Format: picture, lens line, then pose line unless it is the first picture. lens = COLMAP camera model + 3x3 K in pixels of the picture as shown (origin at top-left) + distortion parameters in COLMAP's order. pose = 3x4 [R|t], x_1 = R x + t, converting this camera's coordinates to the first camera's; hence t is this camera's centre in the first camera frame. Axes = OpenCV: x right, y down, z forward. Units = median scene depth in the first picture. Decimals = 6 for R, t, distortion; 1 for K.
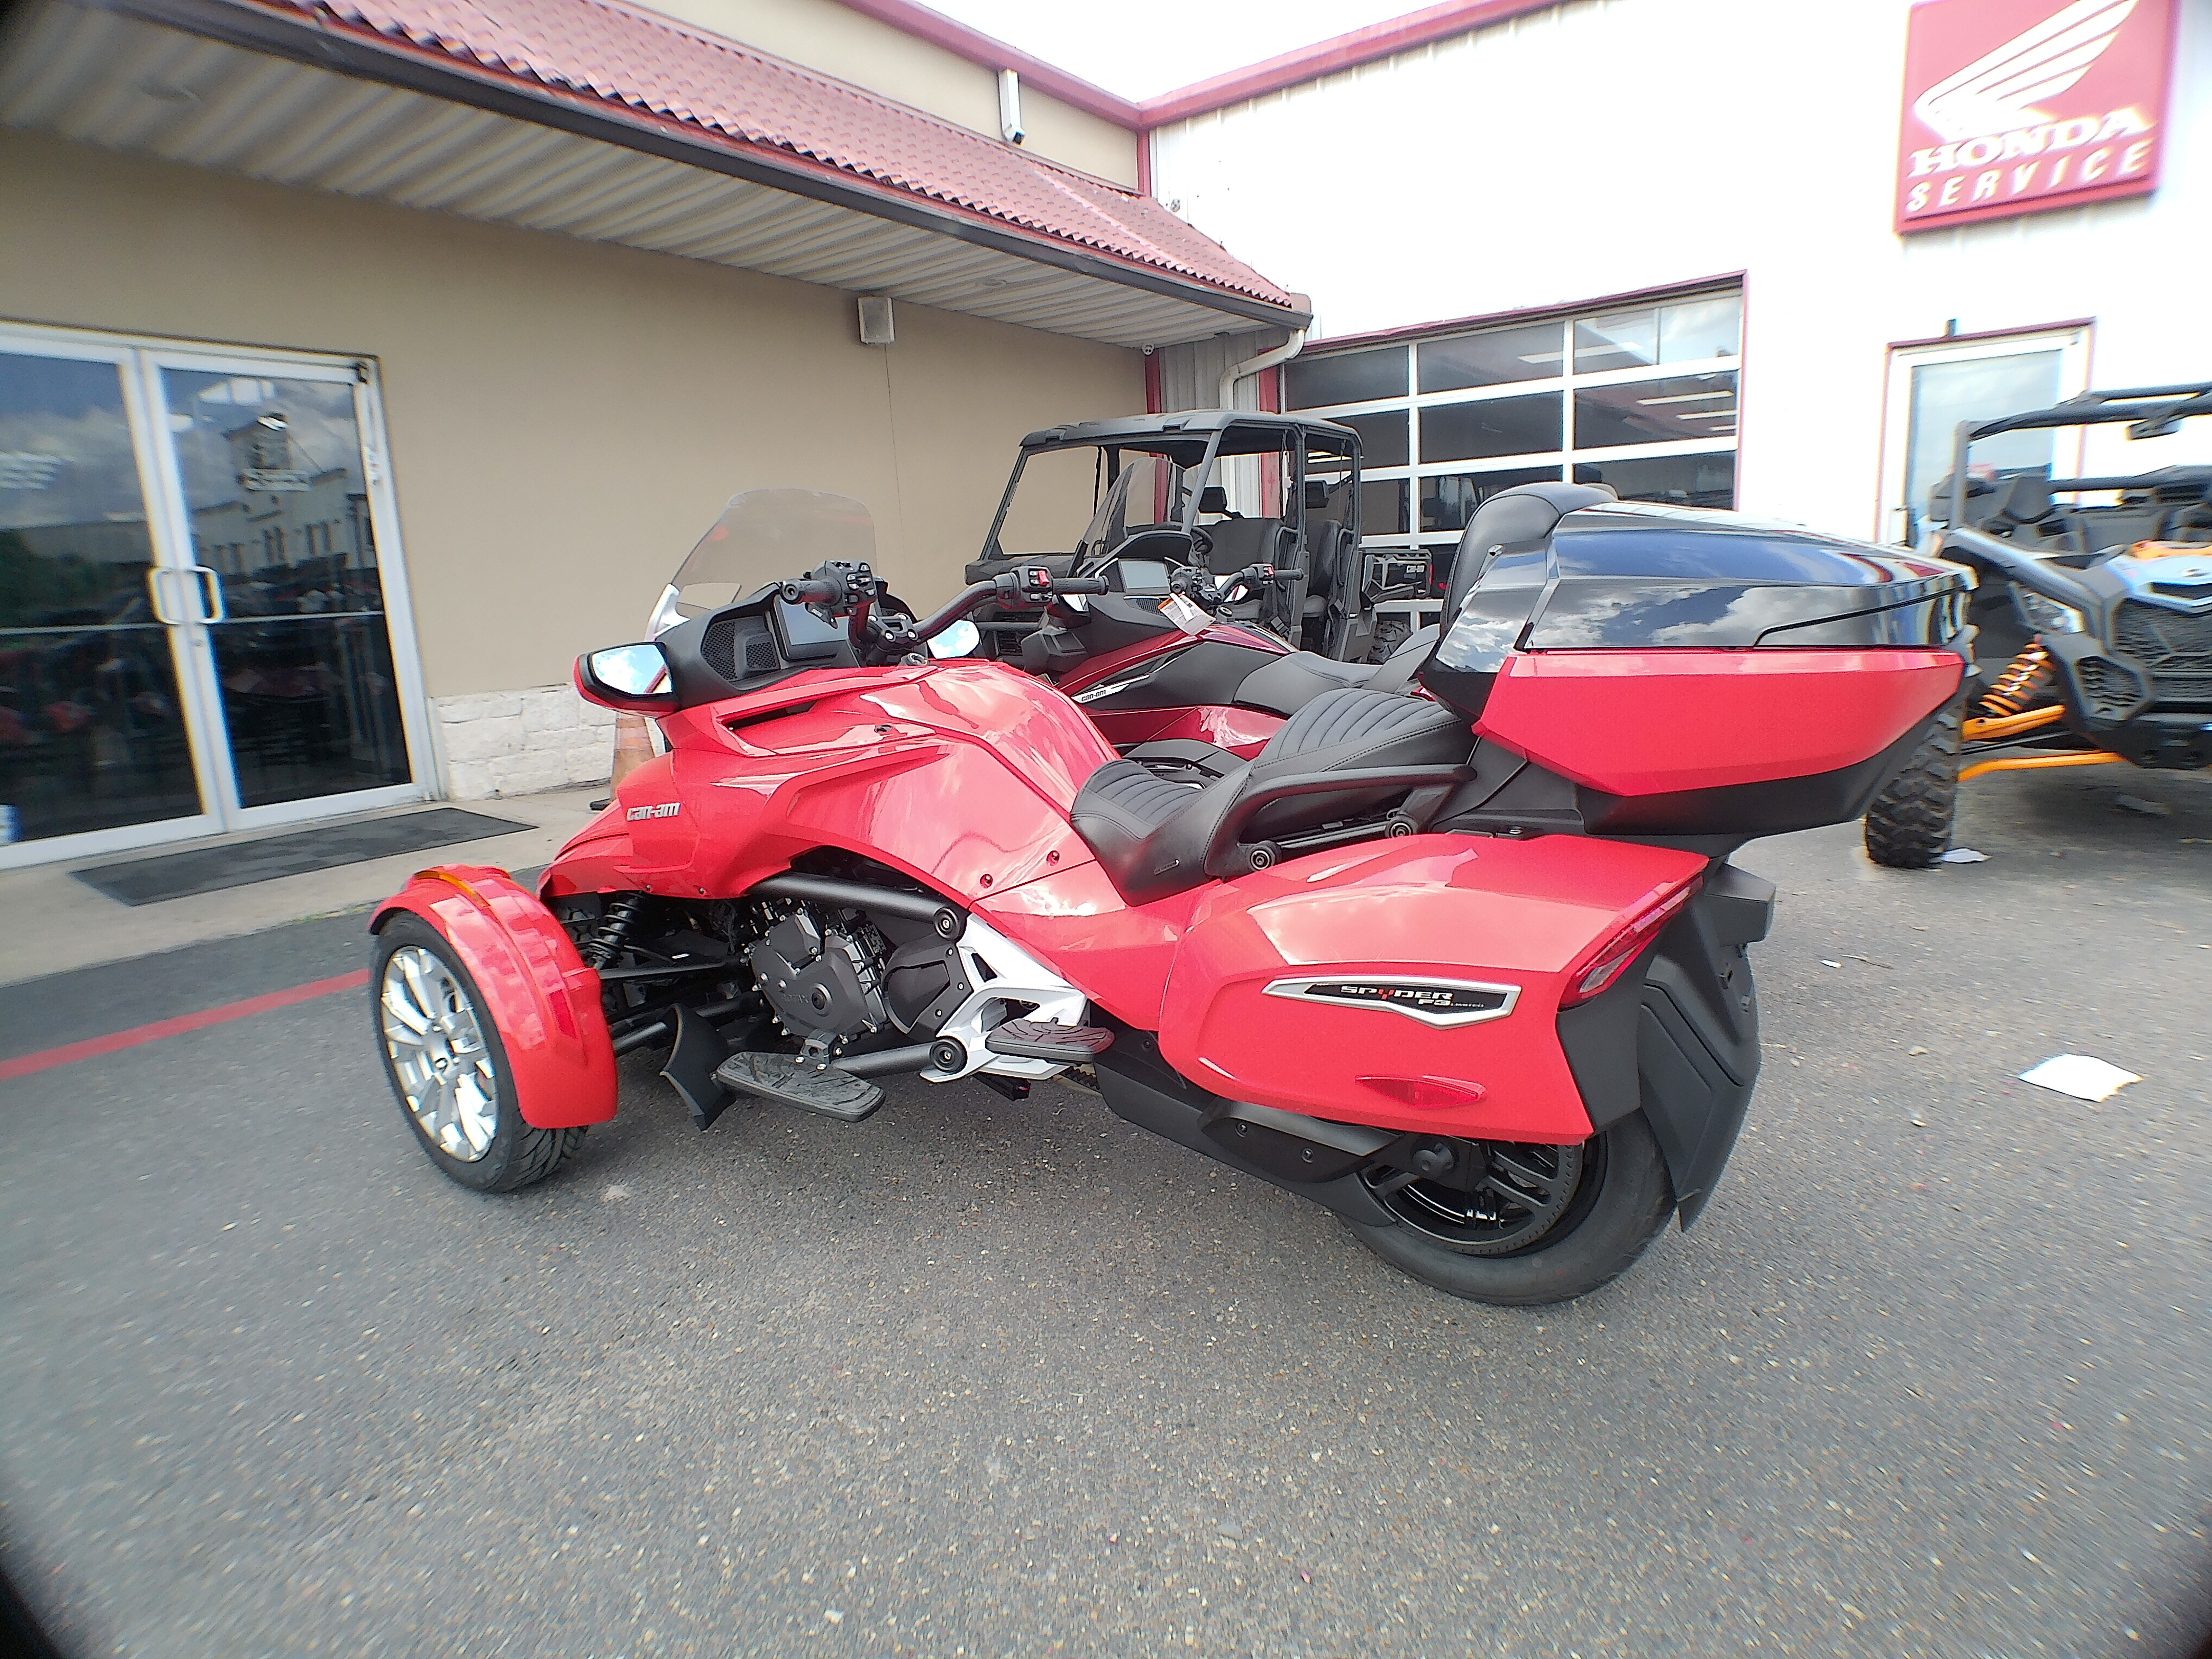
lens RADIAL K [[1248.1, 0, 1108.1], [0, 1248.1, 859.9], [0, 0, 1]] dist [-0.038944, 0.015014]
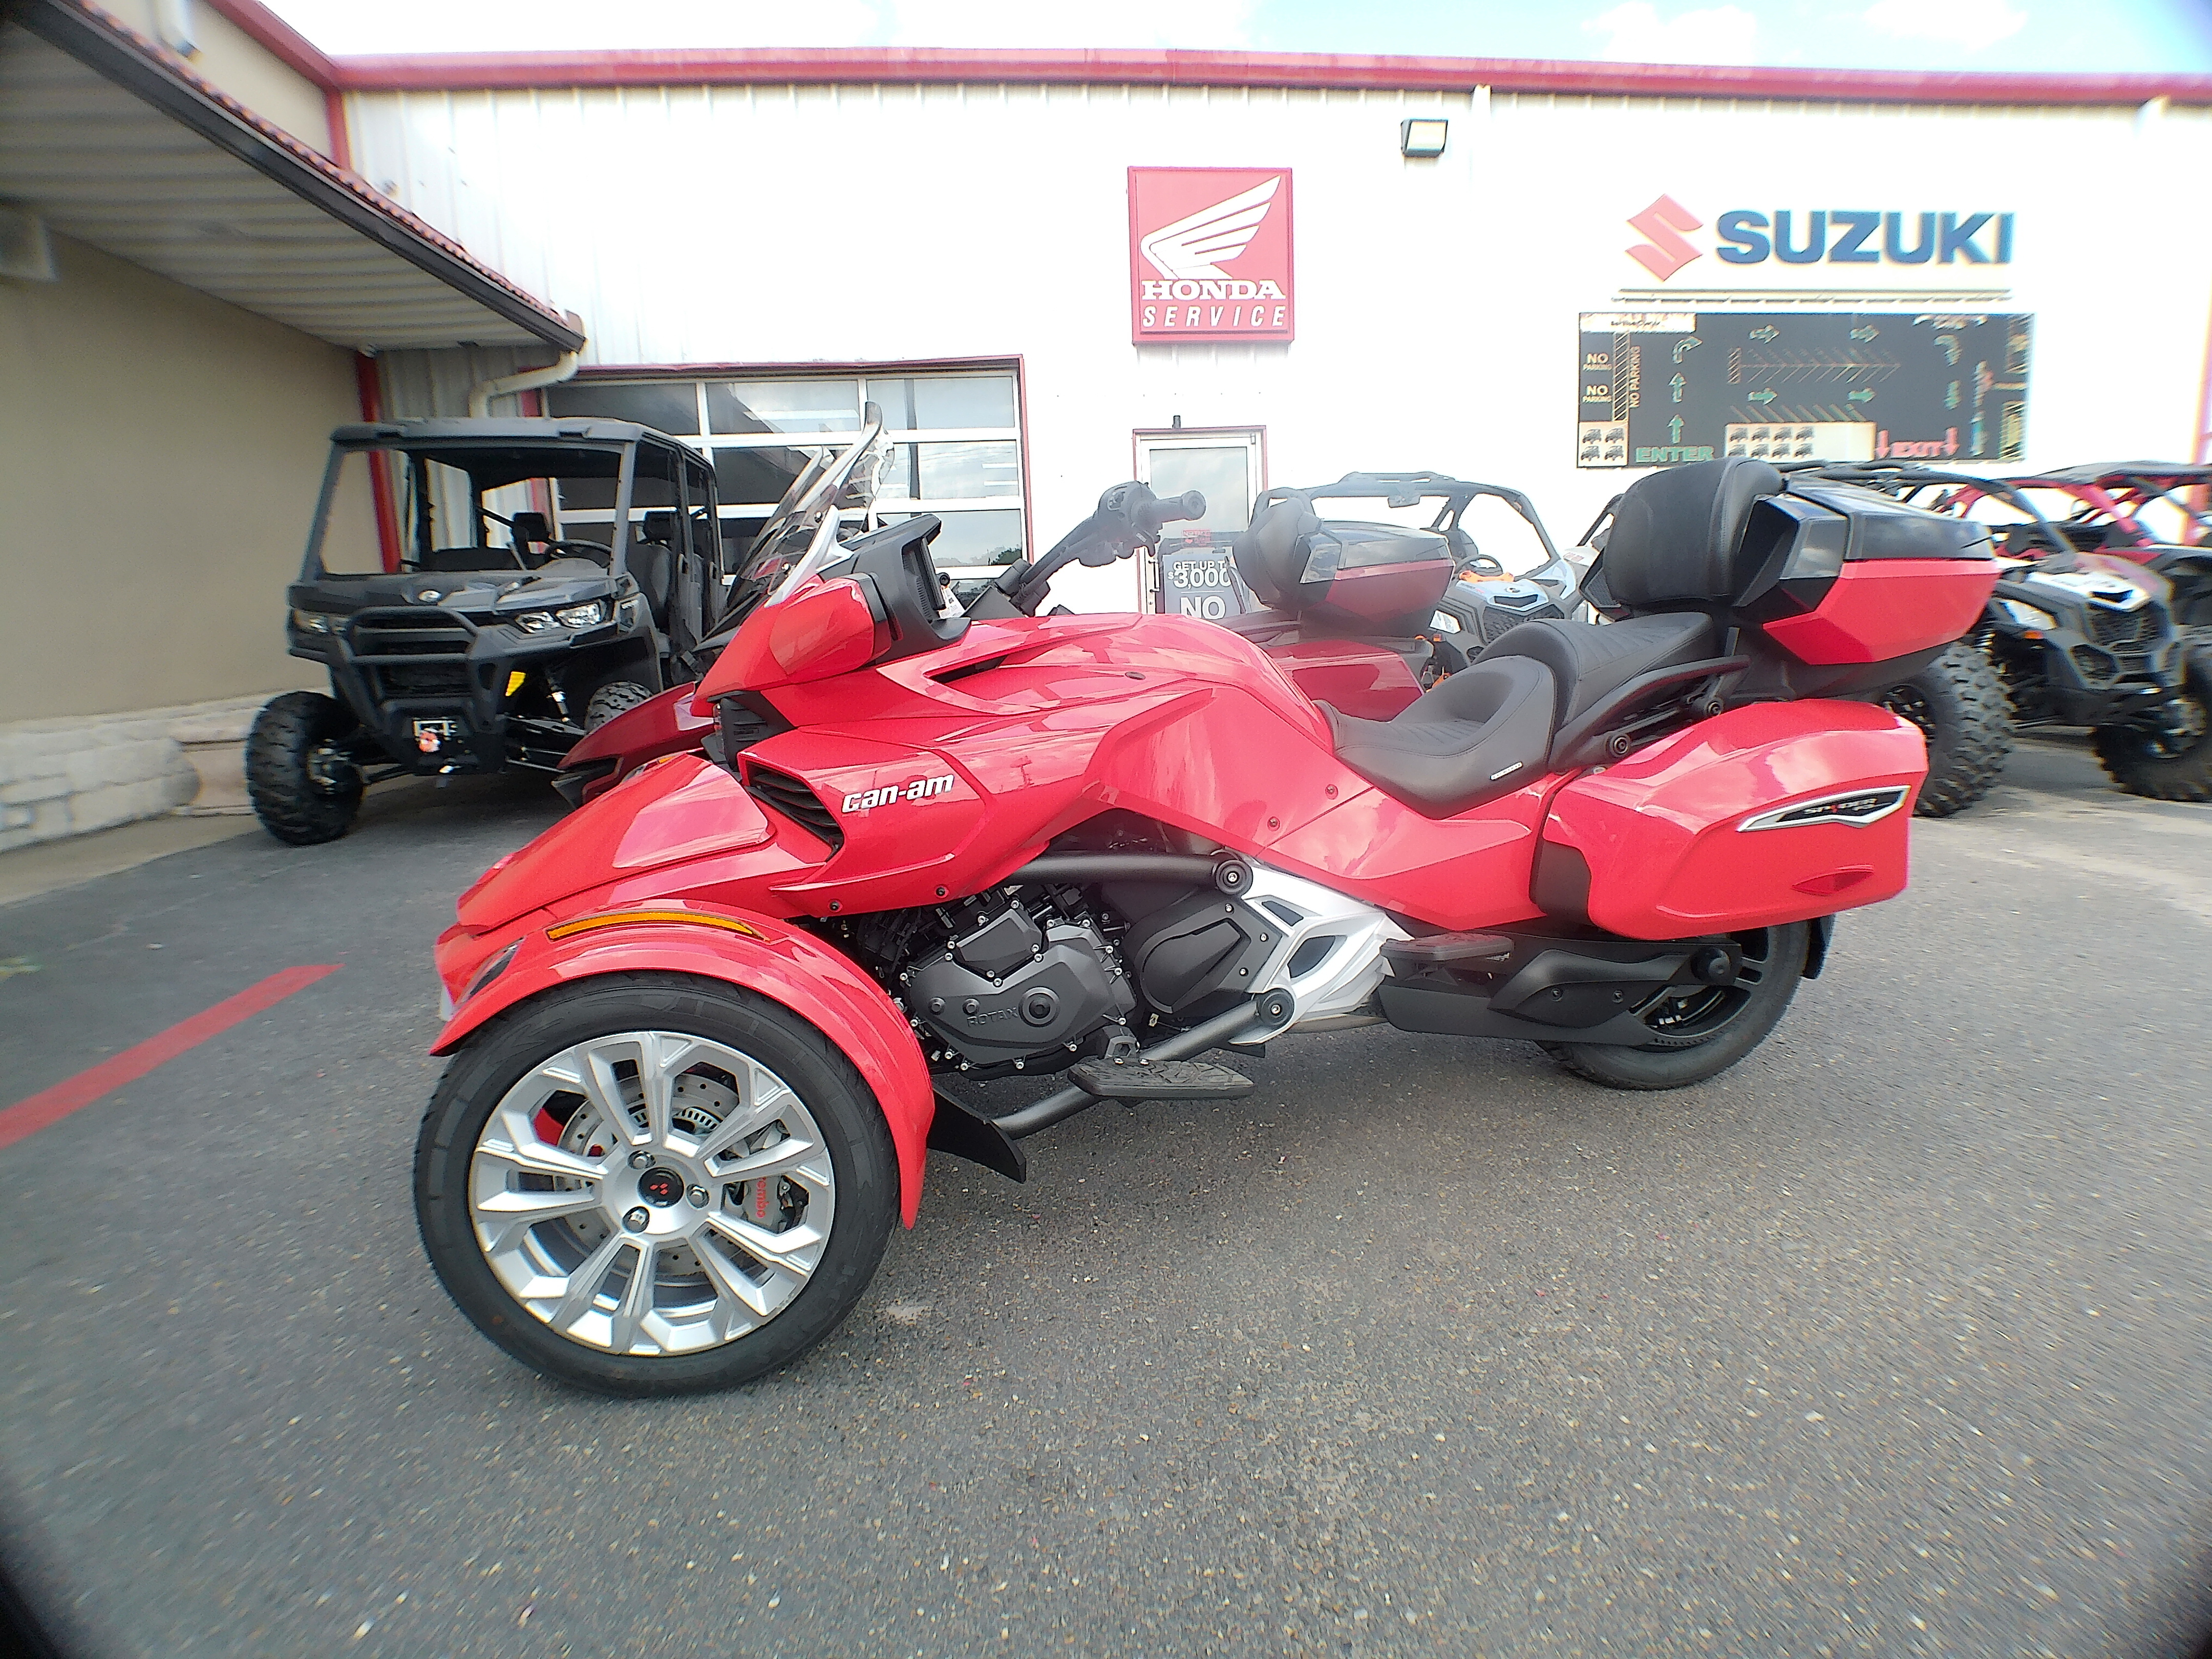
lens RADIAL K [[1254.7, 0, 1110.5], [0, 1254.7, 874.2], [0, 0, 1]] dist [-0.038476, 0.002954]
pose [[0.713990, -0.124350, 0.689025, -0.332408], [0.160958, 0.986896, 0.011319, 0.009327], [-0.681404, 0.102822, 0.724649, 0.147439]]
